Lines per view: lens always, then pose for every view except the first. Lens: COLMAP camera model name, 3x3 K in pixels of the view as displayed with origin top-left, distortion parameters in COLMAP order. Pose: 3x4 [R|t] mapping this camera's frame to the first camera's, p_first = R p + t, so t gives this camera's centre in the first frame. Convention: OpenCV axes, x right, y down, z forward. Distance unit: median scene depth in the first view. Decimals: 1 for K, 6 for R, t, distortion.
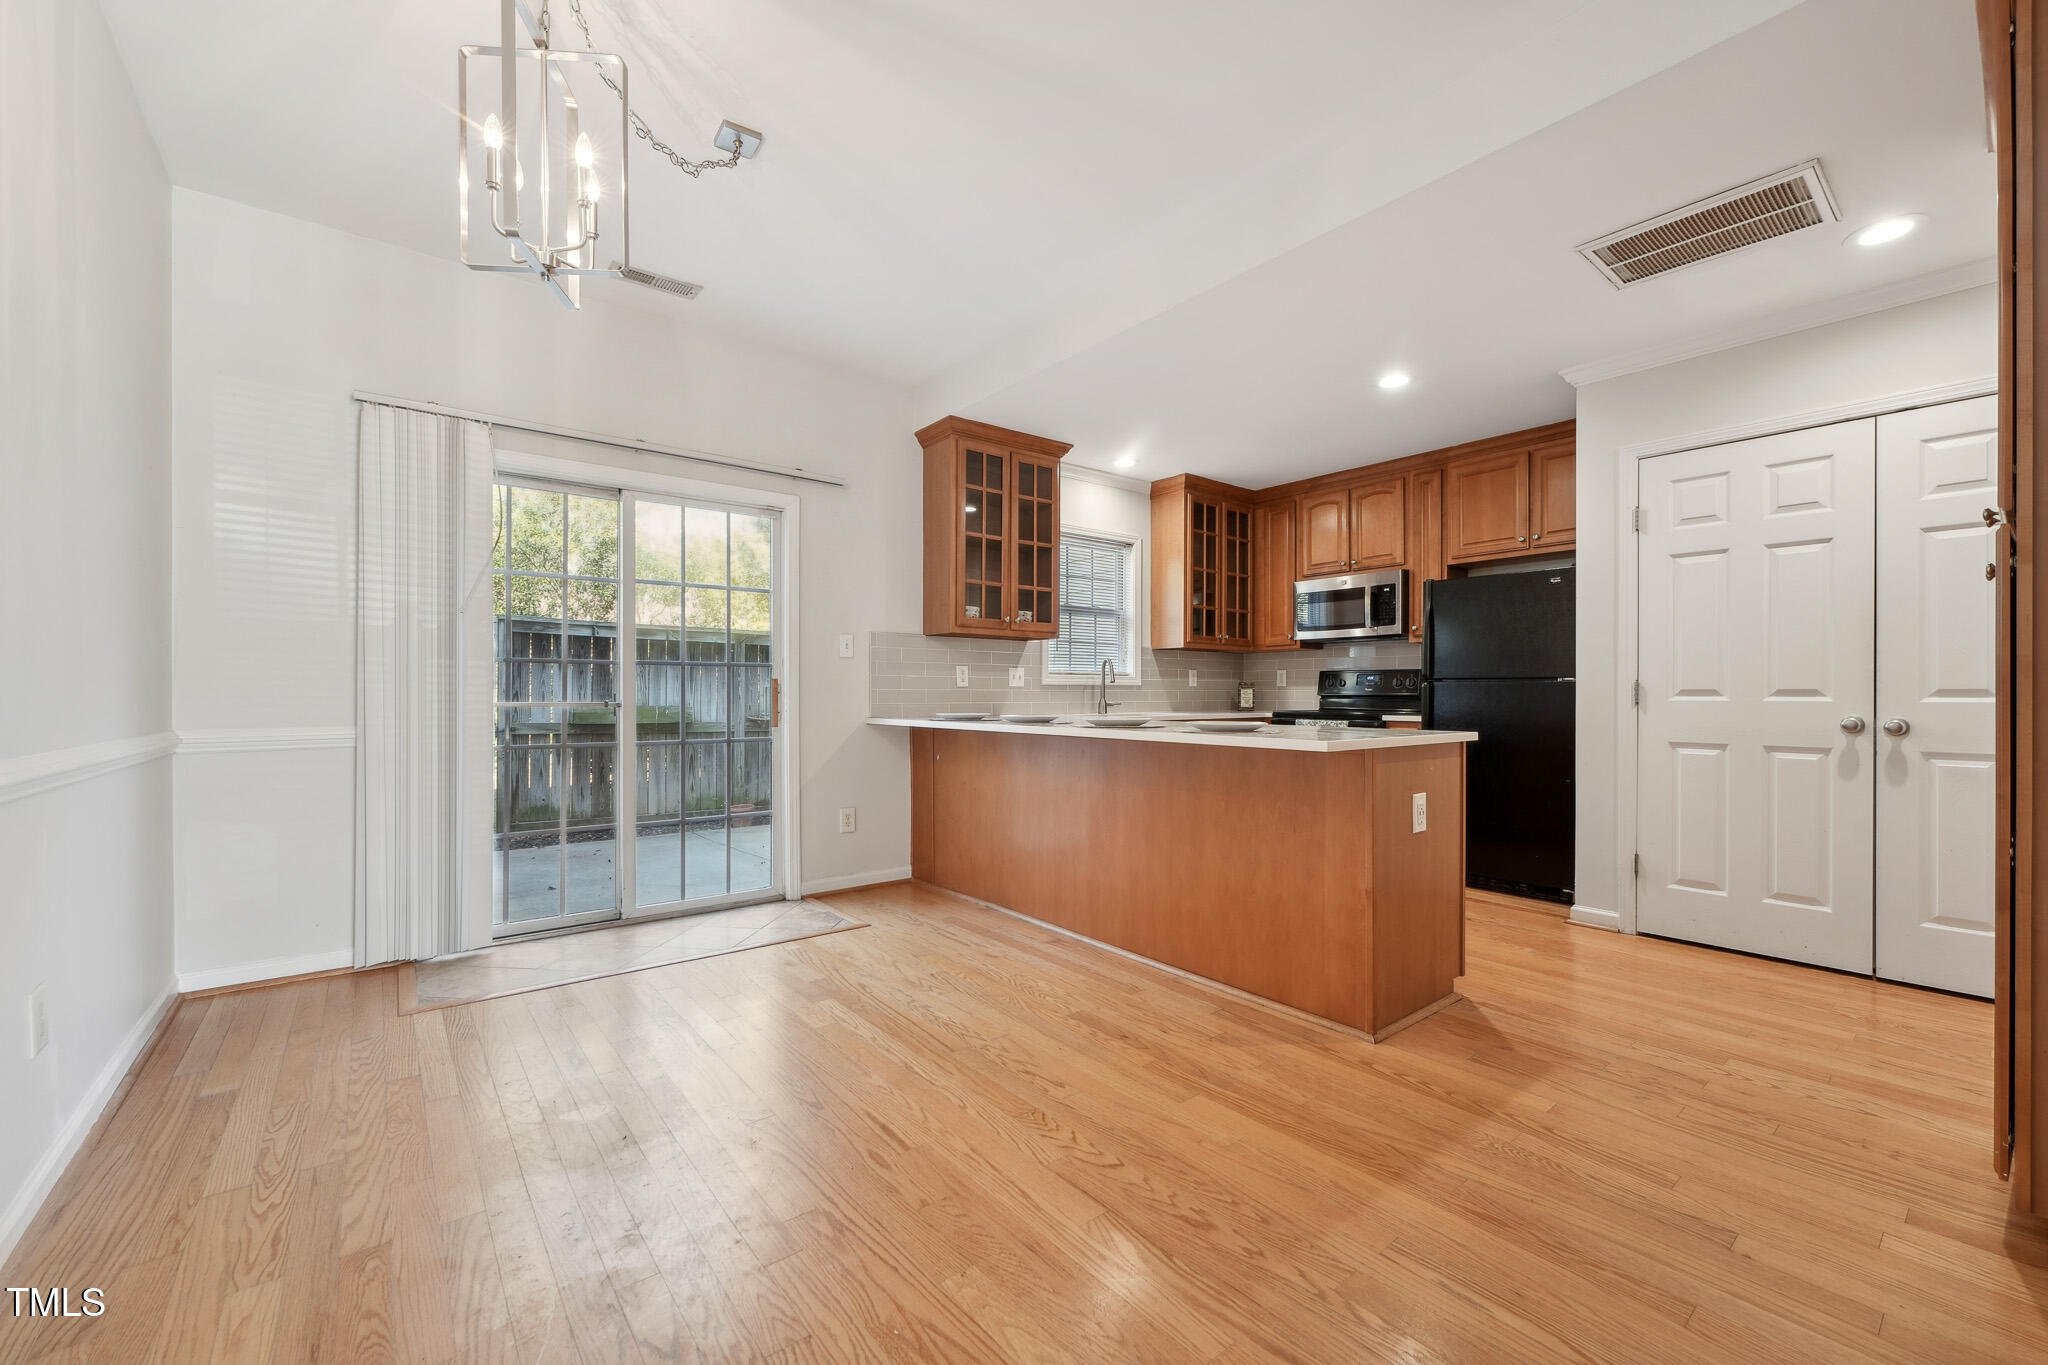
lens RADIAL K [[817.6, 0, 1020.0], [0, 817.6, 694.1], [0, 0, 1]] dist [0.000188, -0.000091]
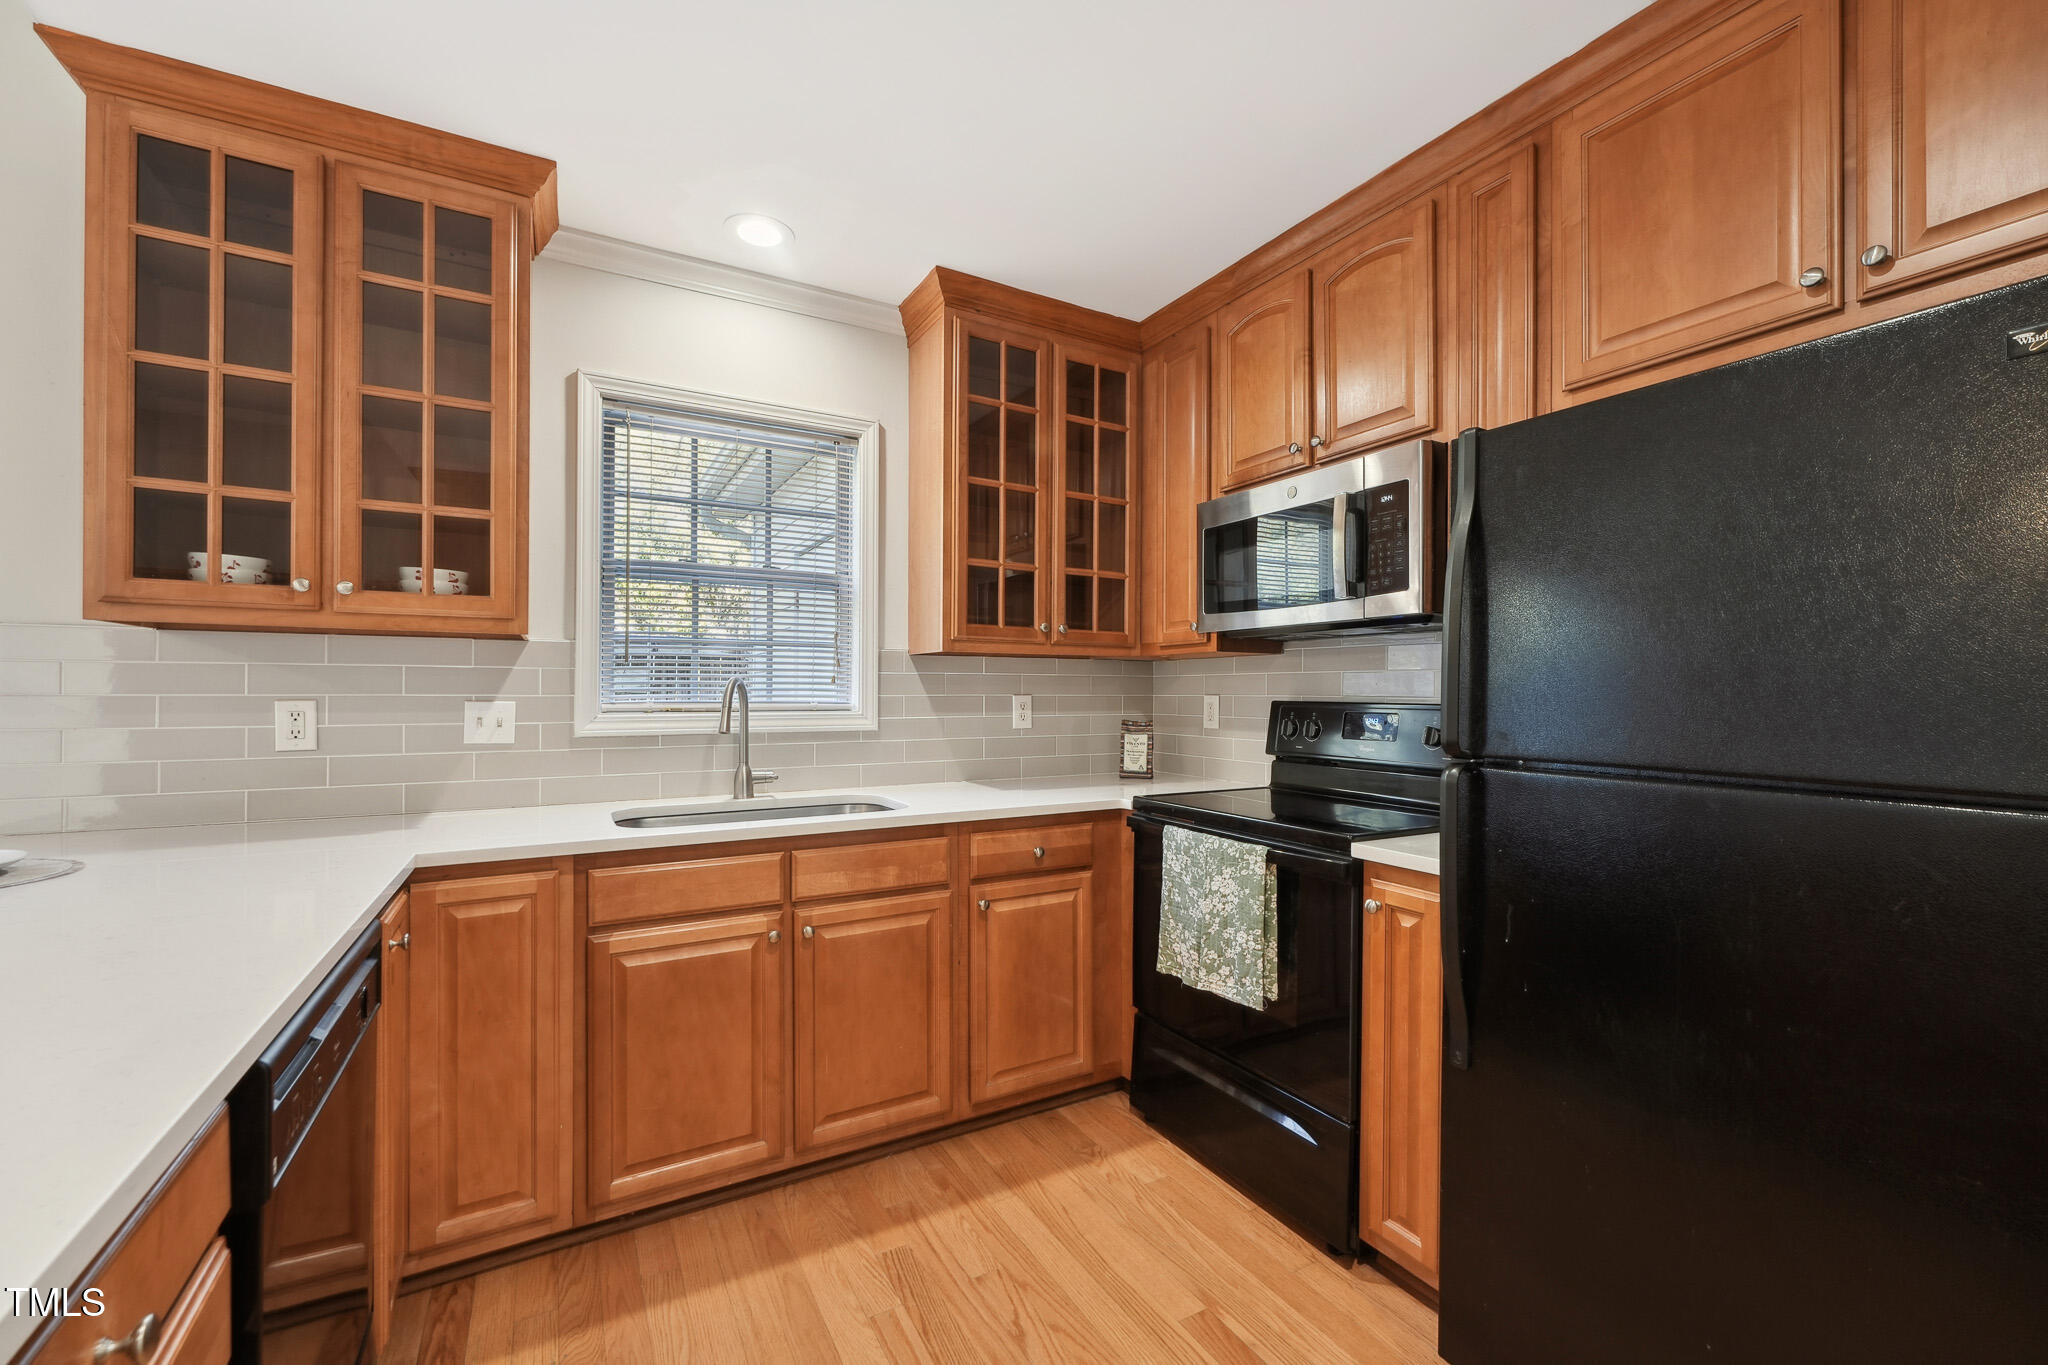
lens RADIAL K [[825.8, 0, 1017.4], [0, 825.8, 687.4], [0, 0, 1]] dist [0.000642, 0.000294]
pose [[0.987539, 0.001258, -0.157368, 0.330059], [-0.002226, 0.999980, -0.005971, -0.035975], [0.157357, 0.006246, 0.987522, 0.576649]]
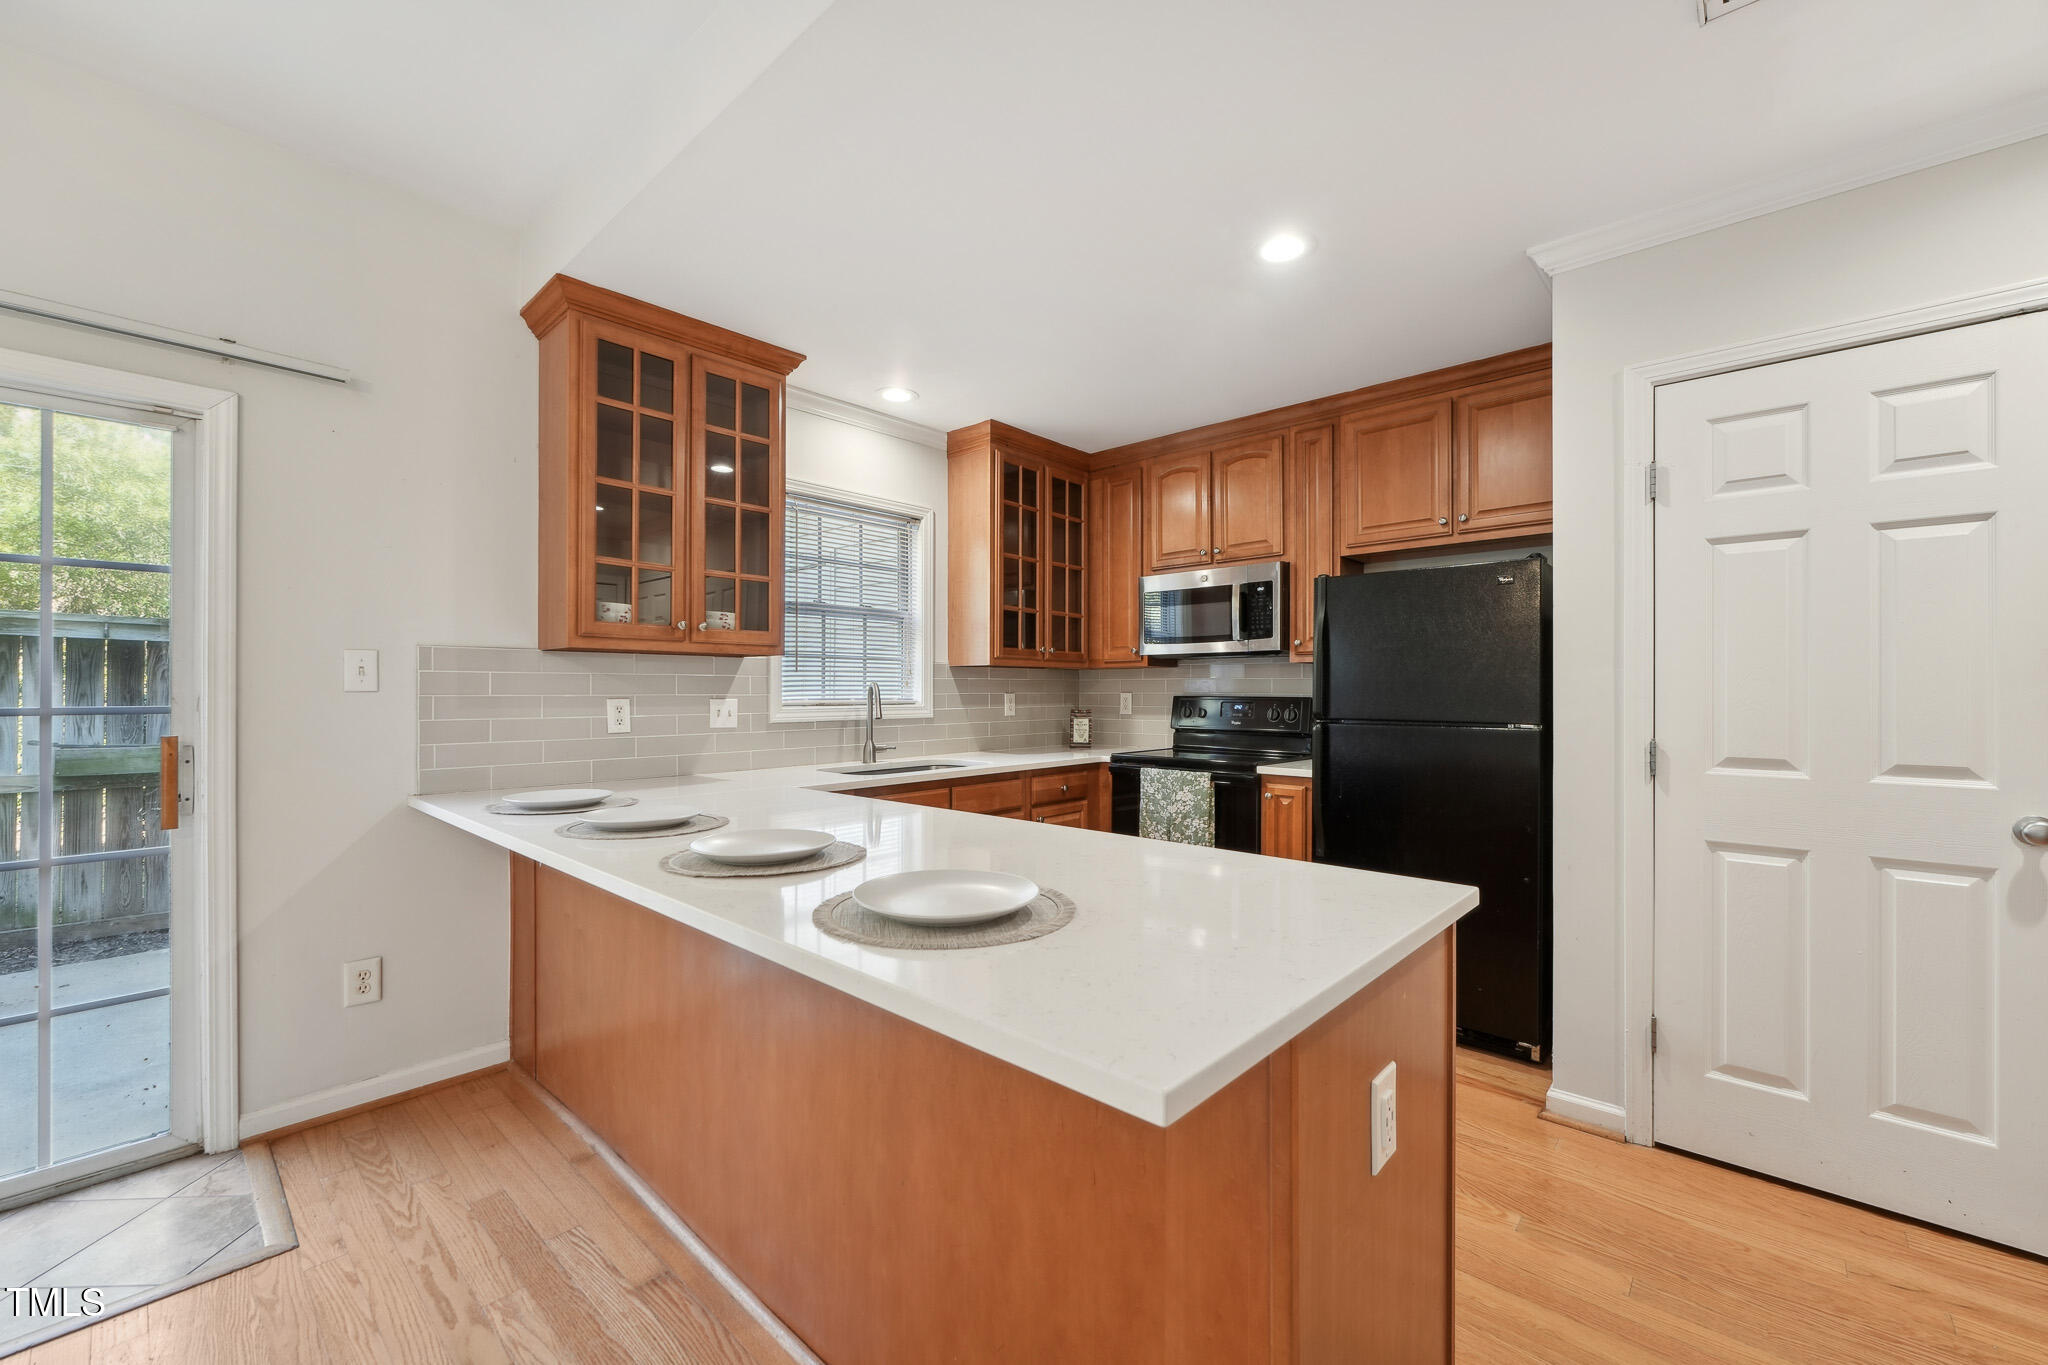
lens RADIAL K [[817.7, 0, 1019.7], [0, 817.7, 687.0], [0, 0, 1]] dist [0.000015, -0.000072]
pose [[0.987582, -0.000220, 0.157106, 0.119654], [0.000971, 0.999988, -0.004703, -0.036524], [-0.157104, 0.004797, 0.987570, 0.307859]]
